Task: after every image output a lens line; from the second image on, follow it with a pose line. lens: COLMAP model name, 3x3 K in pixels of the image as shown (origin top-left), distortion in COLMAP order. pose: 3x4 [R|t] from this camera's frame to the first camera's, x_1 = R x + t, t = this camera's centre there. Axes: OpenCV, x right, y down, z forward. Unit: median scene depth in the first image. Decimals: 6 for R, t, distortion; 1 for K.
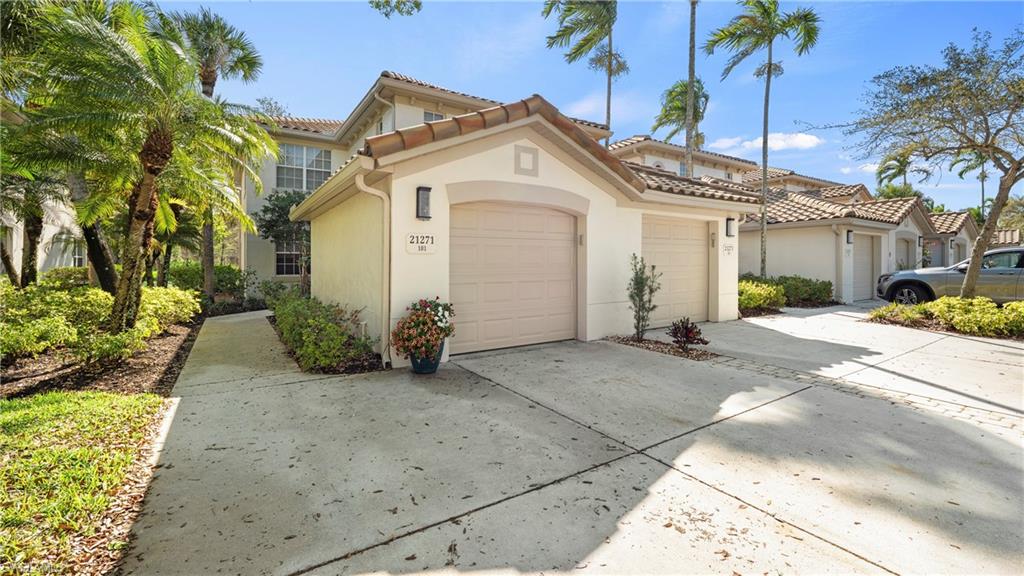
lens RADIAL K [[424.0, 0, 508.9], [0, 424.0, 263.5], [0, 0, 1]] dist [-0.008942, 0.000508]
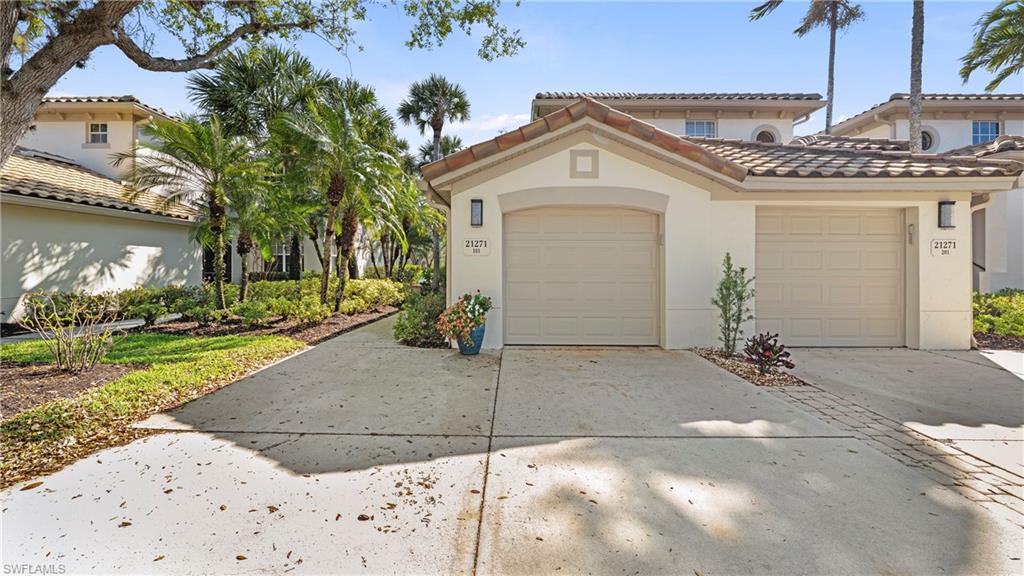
lens RADIAL K [[420.6, 0, 515.5], [0, 420.6, 262.2], [0, 0, 1]] dist [-0.009186, 0.000435]
pose [[0.831539, 0.002036, -0.555462, 0.412539], [-0.006963, 0.999953, -0.006757, 0.002672], [0.555422, 0.009486, 0.831514, 0.059259]]
